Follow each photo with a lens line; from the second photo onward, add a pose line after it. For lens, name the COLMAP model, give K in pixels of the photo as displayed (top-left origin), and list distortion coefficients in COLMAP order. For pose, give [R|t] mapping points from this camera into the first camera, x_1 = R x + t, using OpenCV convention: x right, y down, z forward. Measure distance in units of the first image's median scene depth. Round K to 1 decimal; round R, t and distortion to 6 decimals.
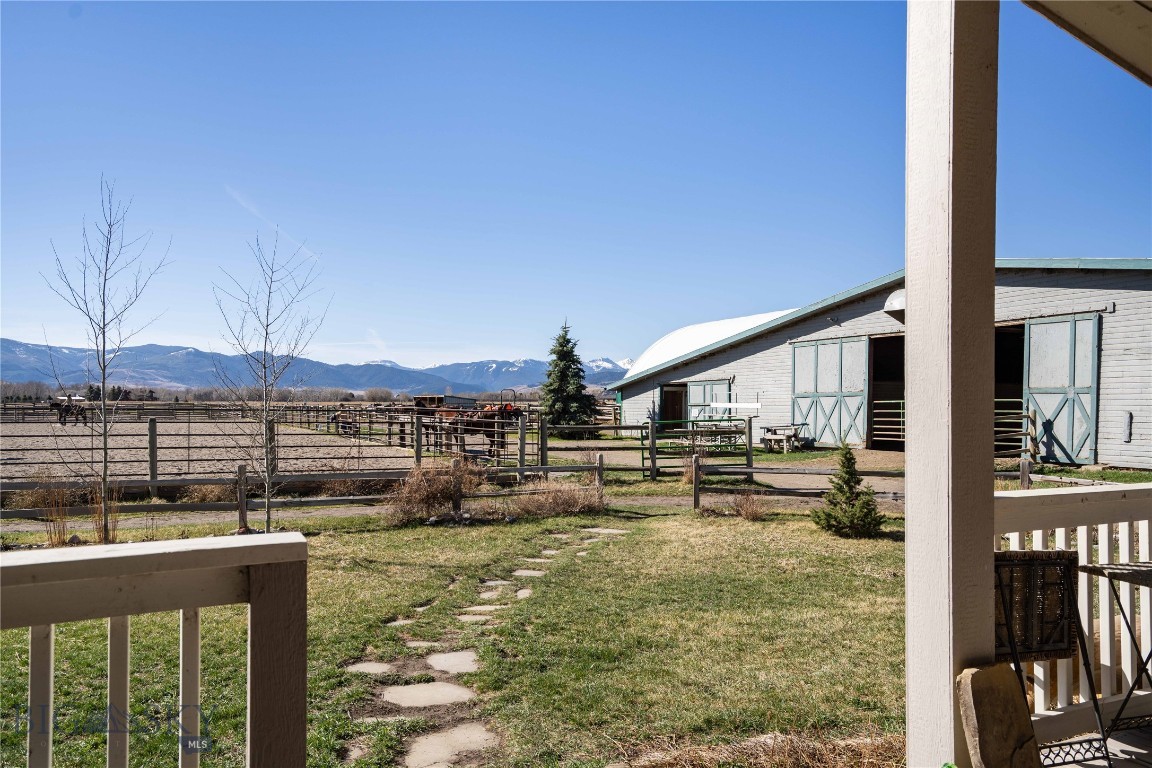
lens RADIAL K [[899.8, 0, 524.4], [0, 899.8, 395.7], [0, 0, 1]] dist [0.065159, -0.008493]
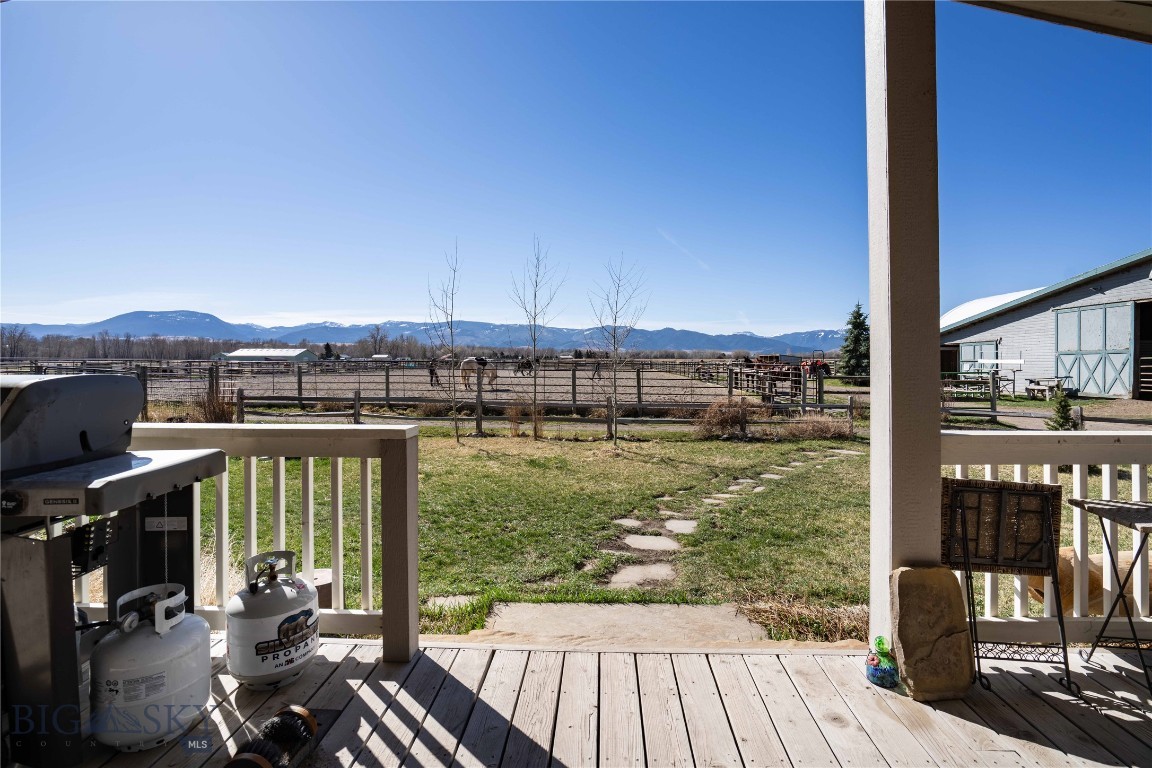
lens RADIAL K [[585.9, 0, 602.7], [0, 585.9, 352.5], [0, 0, 1]] dist [0.003842, 0.004391]
pose [[0.883570, -0.006745, -0.468250, 0.175136], [0.004576, 0.999973, -0.005770, 0.000757], [0.468276, 0.002955, 0.883577, 0.029207]]
